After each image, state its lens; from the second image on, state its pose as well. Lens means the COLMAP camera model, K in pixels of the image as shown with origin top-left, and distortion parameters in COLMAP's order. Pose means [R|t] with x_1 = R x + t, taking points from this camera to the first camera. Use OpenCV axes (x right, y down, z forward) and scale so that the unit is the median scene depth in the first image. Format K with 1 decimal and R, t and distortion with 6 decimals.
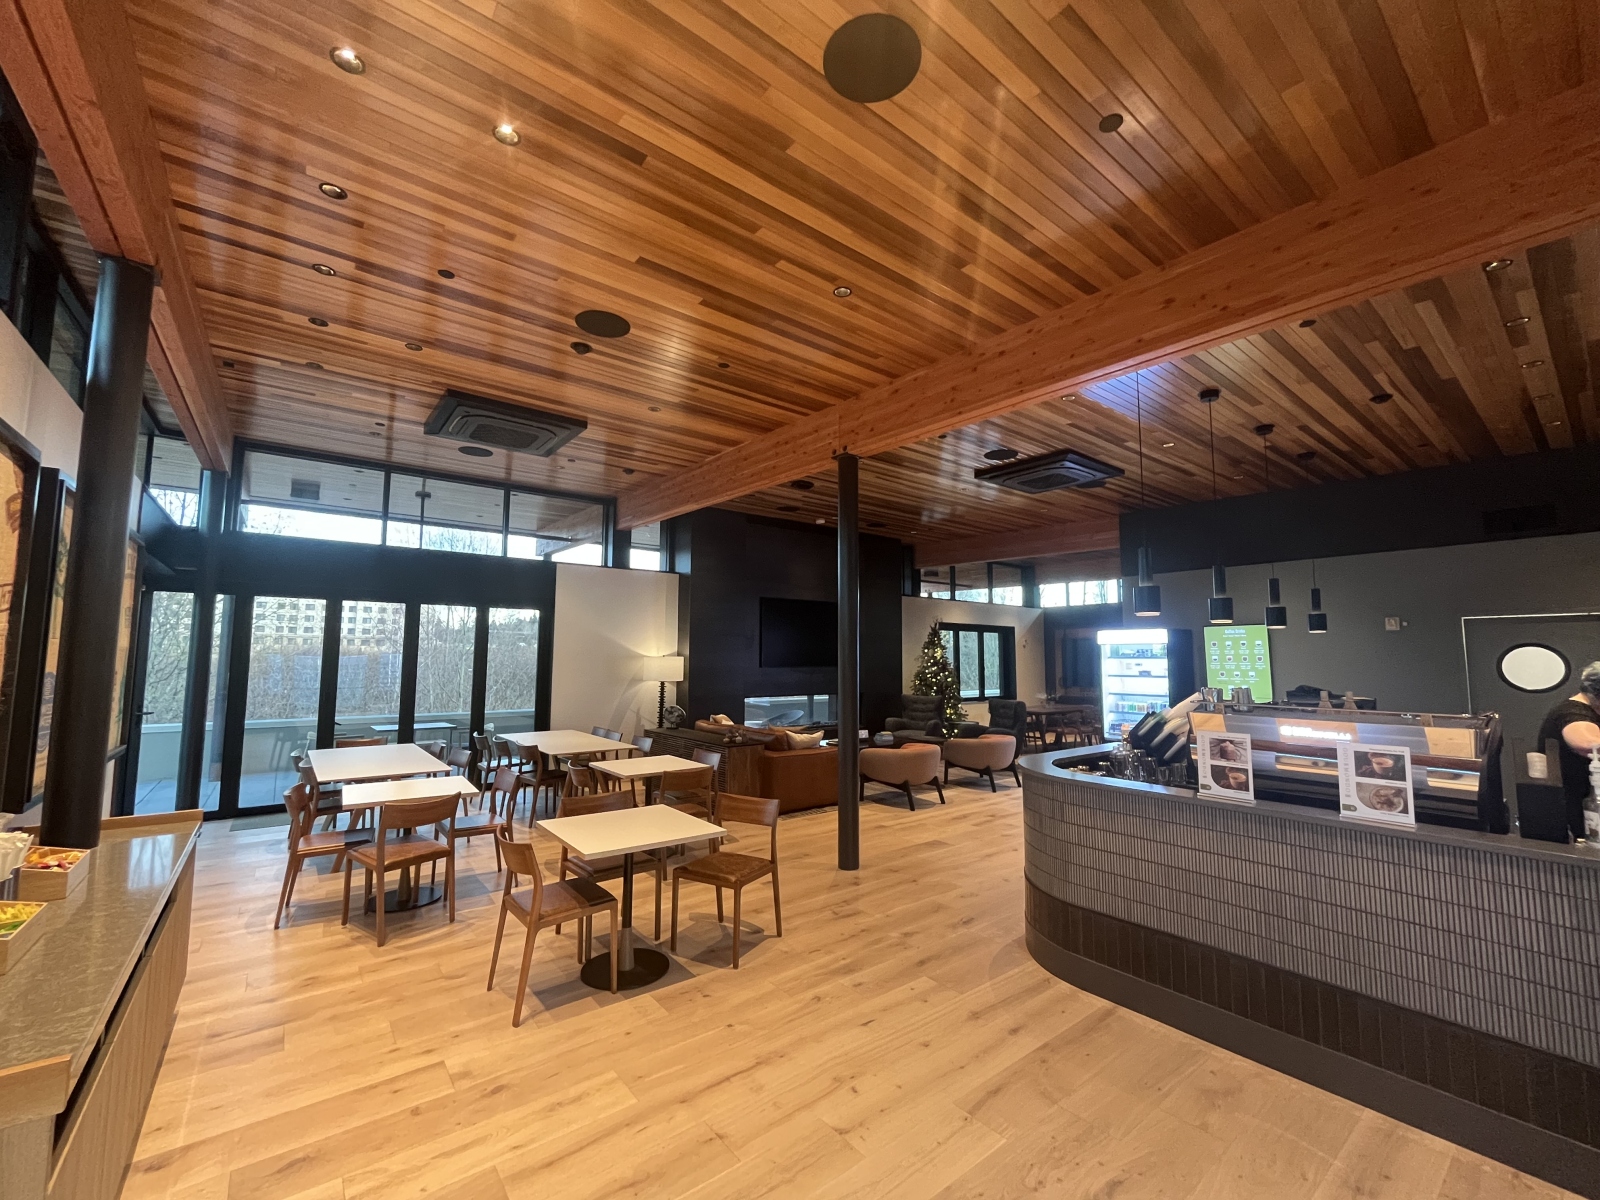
lens RADIAL K [[653.6, 0, 802.7], [0, 653.6, 600.3], [0, 0, 1]] dist [-0.003705, -0.000147]
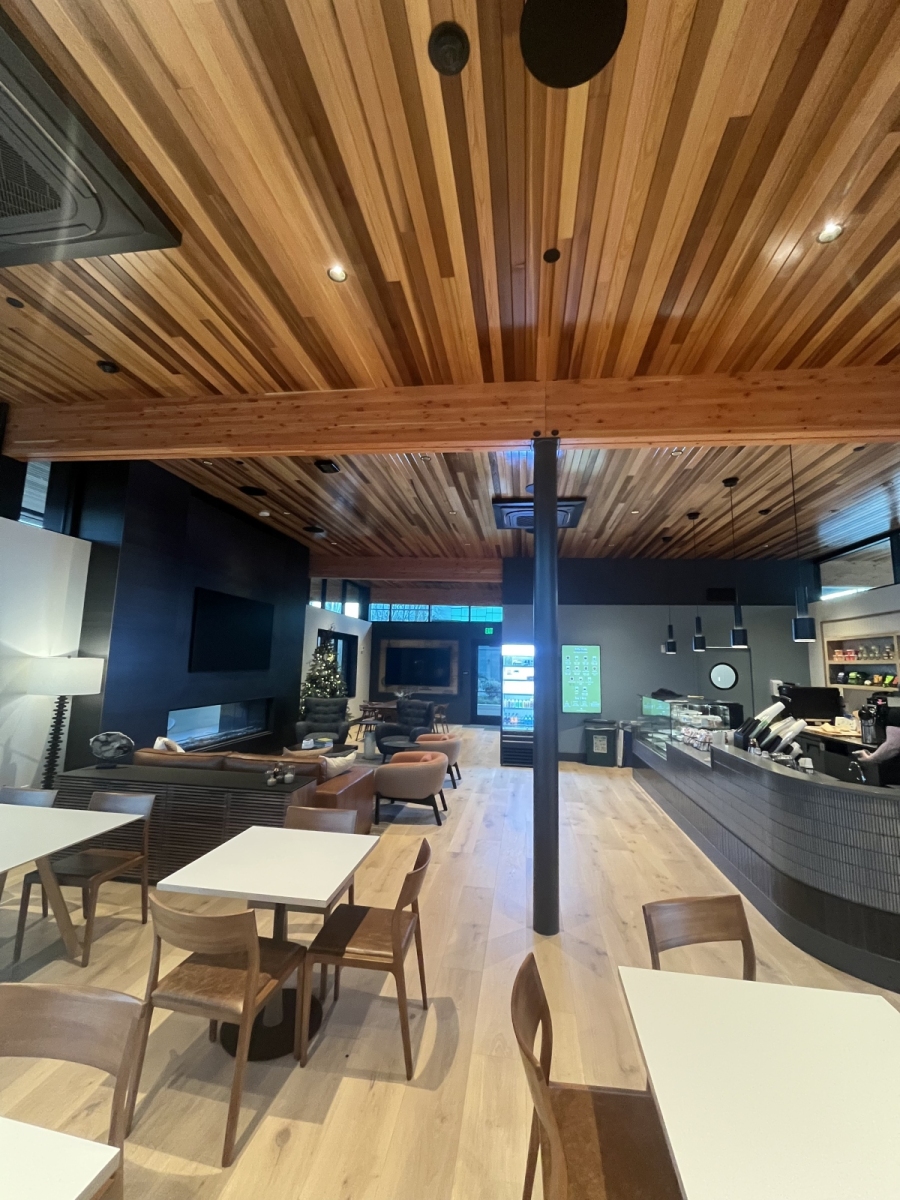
lens RADIAL K [[490.2, 0, 449.5], [0, 490.2, 594.8], [0, 0, 1]] dist [-0.003705, -0.000147]
pose [[0.733122, 0.106316, 0.671736, -0.248159], [-0.079905, 0.994330, -0.070165, 0.023038], [-0.675387, -0.002236, 0.737460, 0.328061]]
